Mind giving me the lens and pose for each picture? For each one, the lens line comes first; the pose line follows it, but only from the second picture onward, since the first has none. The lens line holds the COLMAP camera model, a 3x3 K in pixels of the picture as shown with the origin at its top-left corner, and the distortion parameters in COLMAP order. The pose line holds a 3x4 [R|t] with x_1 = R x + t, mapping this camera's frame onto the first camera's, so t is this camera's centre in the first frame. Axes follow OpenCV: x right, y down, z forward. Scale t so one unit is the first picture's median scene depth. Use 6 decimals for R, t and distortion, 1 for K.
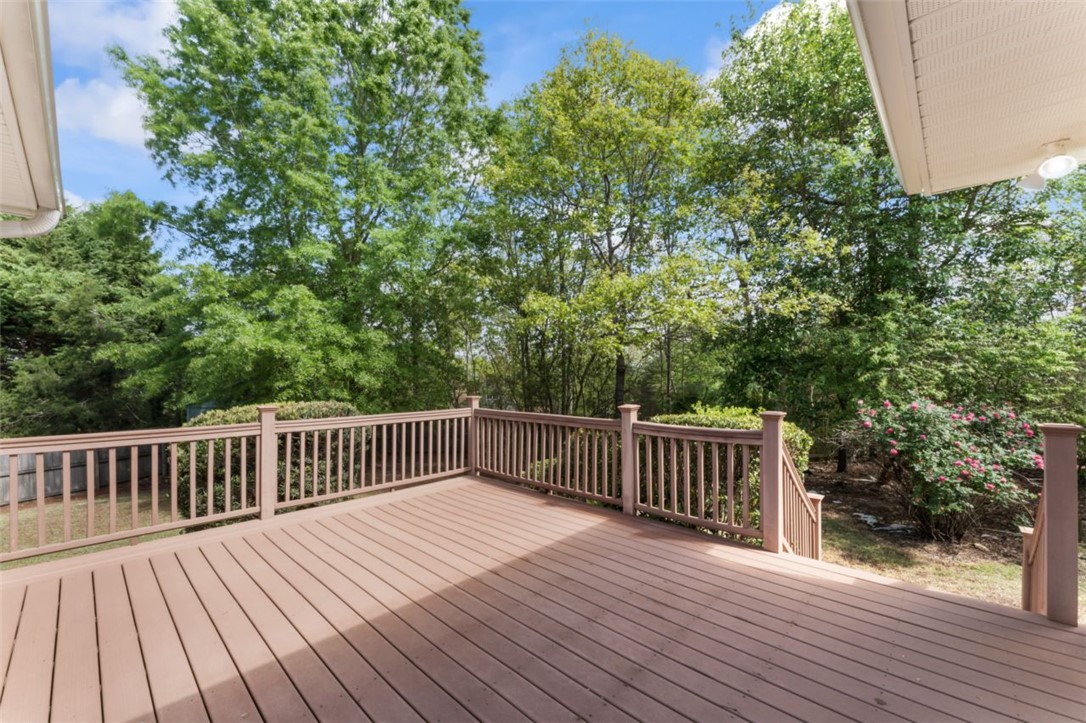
lens RADIAL K [[436.1, 0, 542.9], [0, 436.1, 369.8], [0, 0, 1]] dist [-0.000964, -0.000022]
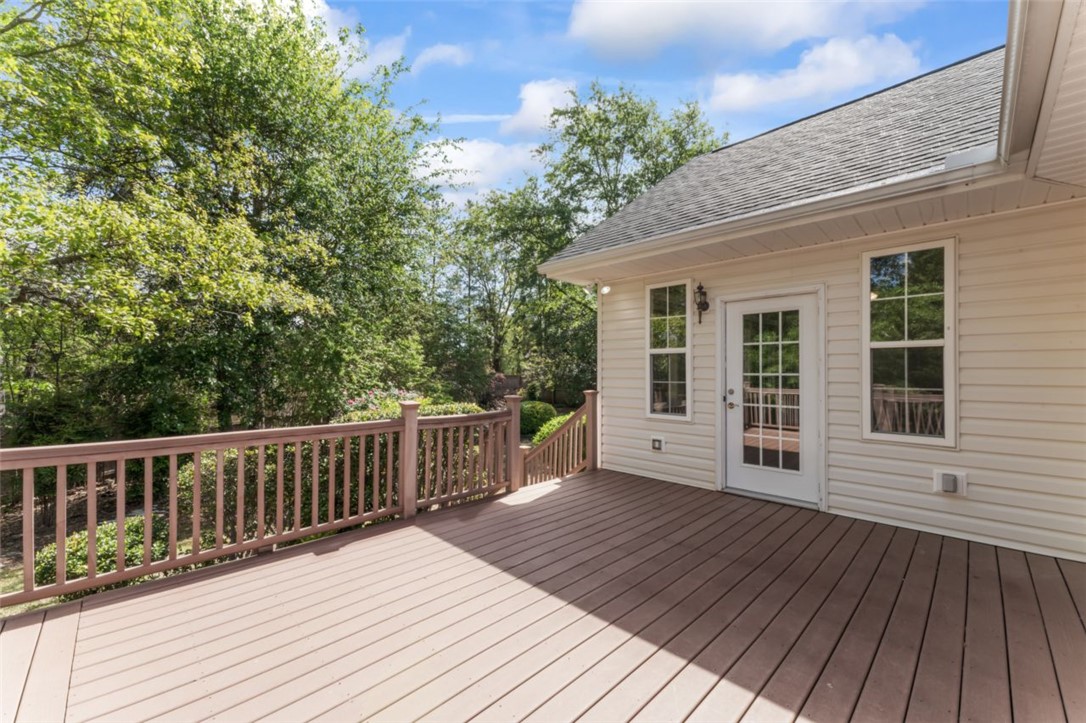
lens RADIAL K [[436.1, 0, 542.9], [0, 436.1, 367.0], [0, 0, 1]] dist [-0.000964, -0.000022]
pose [[0.032215, 0.011943, 0.999410, -0.938144], [-0.014752, 0.999825, -0.011472, 0.022200], [-0.999372, -0.014374, 0.032385, 0.886399]]
